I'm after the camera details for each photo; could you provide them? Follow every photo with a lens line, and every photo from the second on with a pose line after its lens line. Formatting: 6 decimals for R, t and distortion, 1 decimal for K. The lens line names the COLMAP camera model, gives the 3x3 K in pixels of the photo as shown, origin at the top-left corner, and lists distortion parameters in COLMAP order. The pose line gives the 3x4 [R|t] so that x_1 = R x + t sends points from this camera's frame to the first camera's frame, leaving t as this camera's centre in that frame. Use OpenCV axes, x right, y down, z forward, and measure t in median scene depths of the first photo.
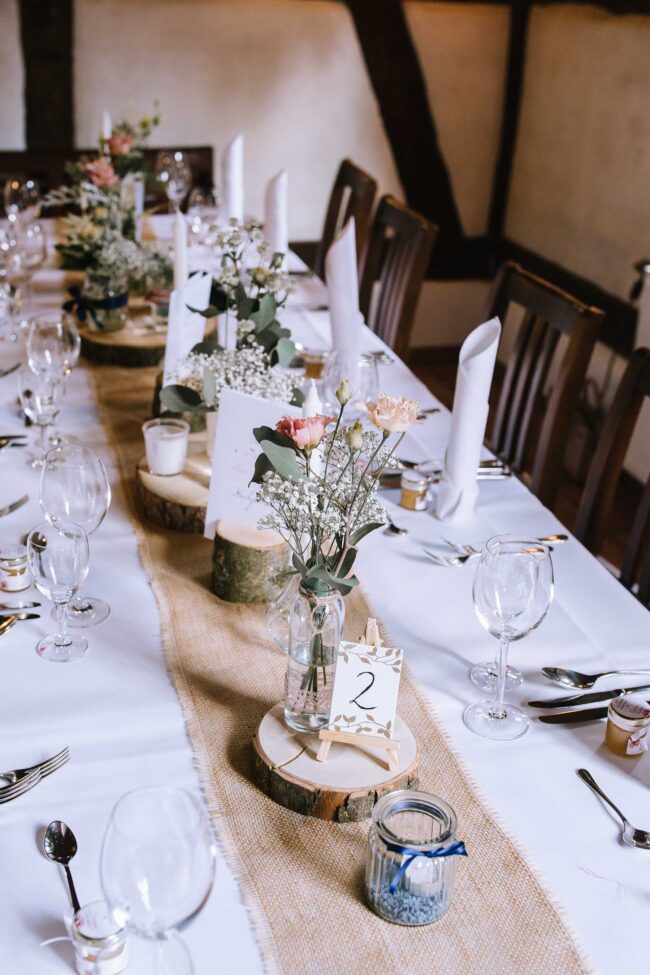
lens RADIAL K [[1126.2, 0, 324.9], [0, 1126.2, 448.7], [0, 0, 1]] dist [-0.005392, 0.006600]
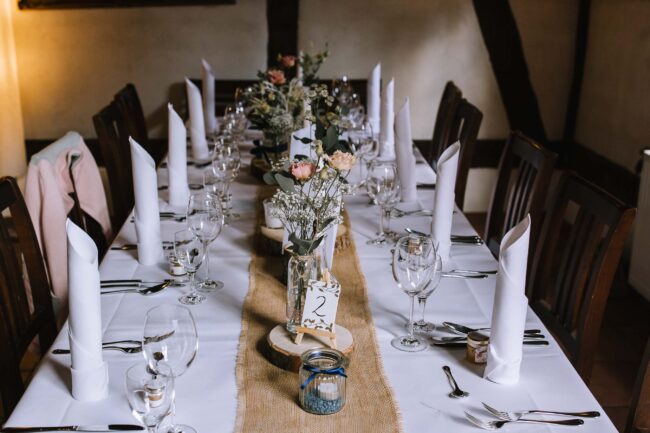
lens RADIAL K [[750.8, 0, 339.4], [0, 750.8, 217.2], [0, 0, 1]] dist [-0.005392, 0.006600]
pose [[0.981885, 0.036362, -0.185957, 0.288102], [-0.054345, 0.994225, -0.092536, 0.176792], [0.181519, 0.100966, 0.978191, -0.233871]]
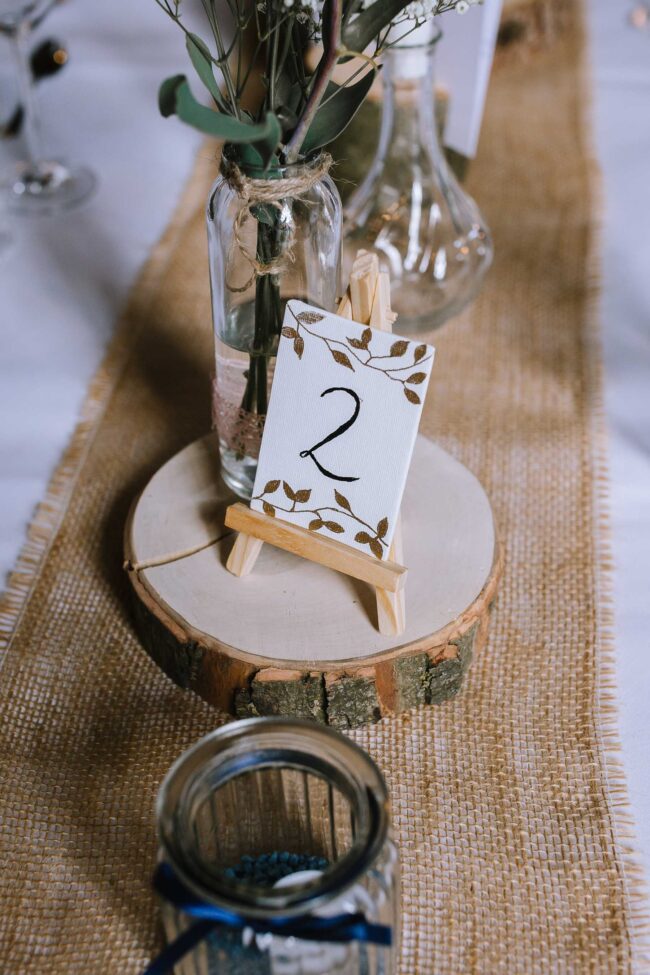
lens RADIAL K [[1396.7, 0, 325.0], [0, 1396.7, 487.5], [0, 0, 1]] dist [-0.000867, -0.004250]
pose [[0.932408, 0.185305, -0.310287, 0.182380], [-0.083397, 0.945697, 0.314169, 0.077774], [0.351655, -0.267056, 0.897229, 0.541795]]
